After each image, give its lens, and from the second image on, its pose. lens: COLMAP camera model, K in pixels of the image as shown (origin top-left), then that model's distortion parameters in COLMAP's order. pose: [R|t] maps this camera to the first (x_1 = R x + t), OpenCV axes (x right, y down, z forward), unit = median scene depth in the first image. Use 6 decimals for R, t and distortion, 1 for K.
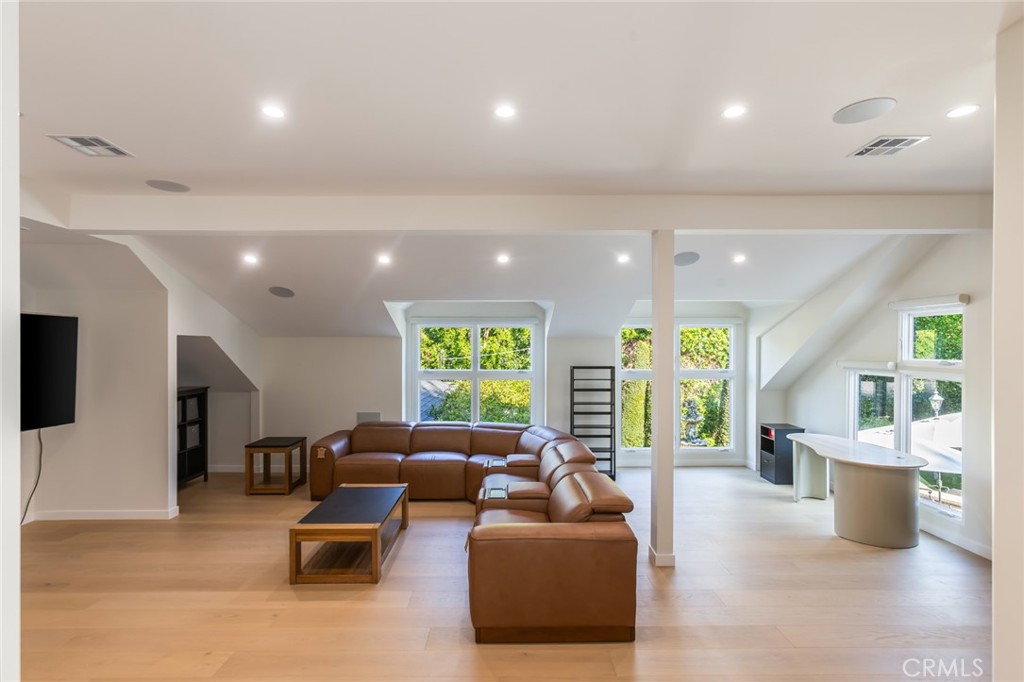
lens RADIAL K [[484.6, 0, 503.8], [0, 484.6, 349.1], [0, 0, 1]] dist [0.001811, 0.002605]
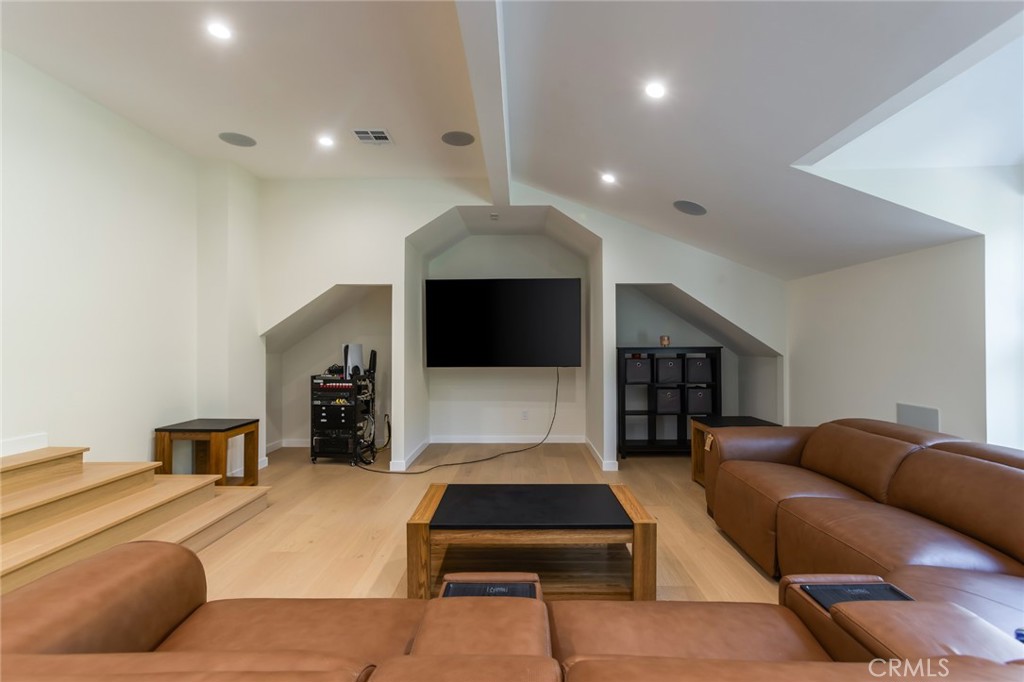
lens RADIAL K [[466.2, 0, 517.4], [0, 466.2, 336.7], [0, 0, 1]] dist [-0.002228, 0.001549]
pose [[-0.018263, -0.018766, -0.999657, 0.256896], [-0.001900, 0.999823, -0.018734, 0.094129], [0.999831, 0.001557, -0.018296, 0.817612]]
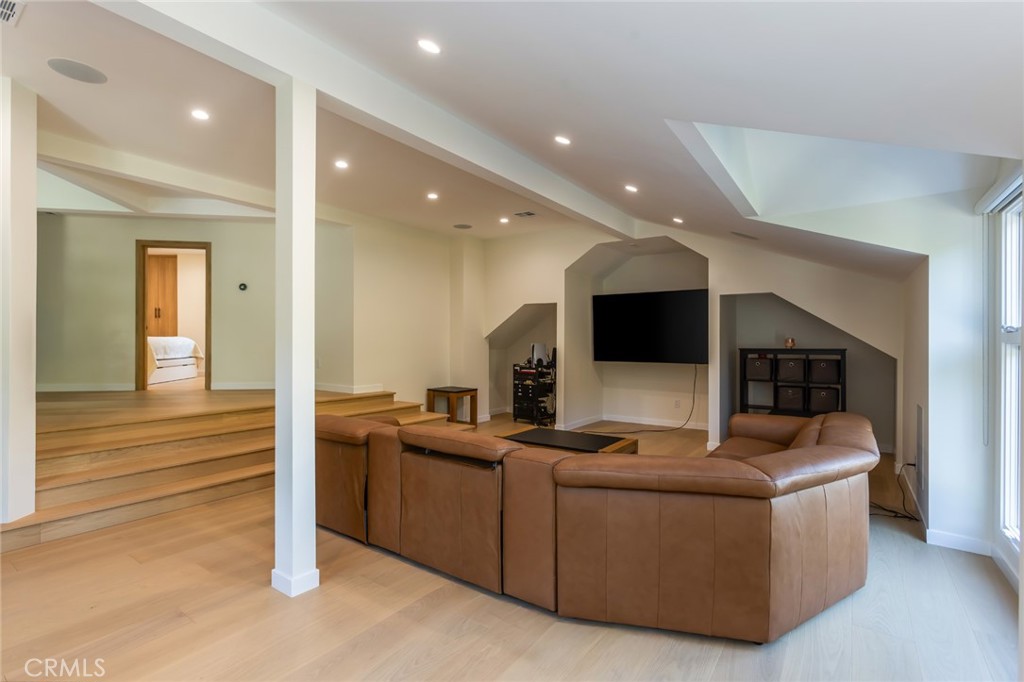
lens RADIAL K [[484.6, 0, 512.3], [0, 484.6, 340.1], [0, 0, 1]] dist [0.001811, 0.002605]
pose [[-0.585222, -0.001770, -0.810871, 0.541363], [-0.005817, 0.999981, 0.002015, 0.078267], [0.810852, 0.005896, -0.585222, 1.266020]]
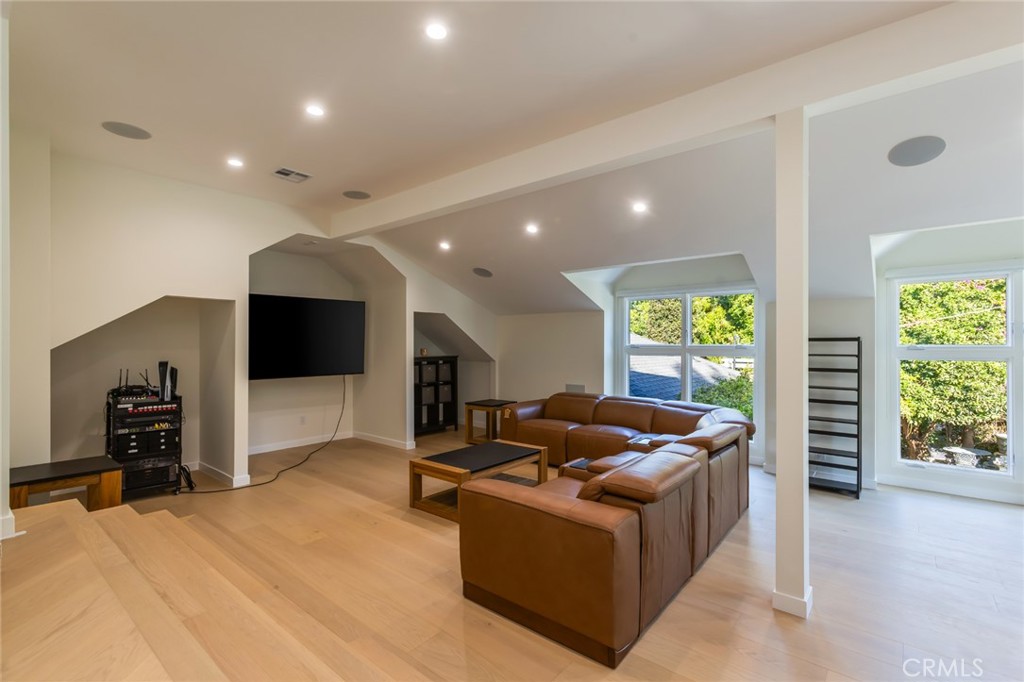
lens RADIAL K [[466.2, 0, 510.1], [0, 466.2, 340.6], [0, 0, 1]] dist [-0.002228, 0.001549]
pose [[0.764215, -0.004918, -0.644942, 0.344736], [-0.000789, 0.999963, -0.008560, 0.060472], [0.644961, 0.007050, 0.764183, 0.197630]]
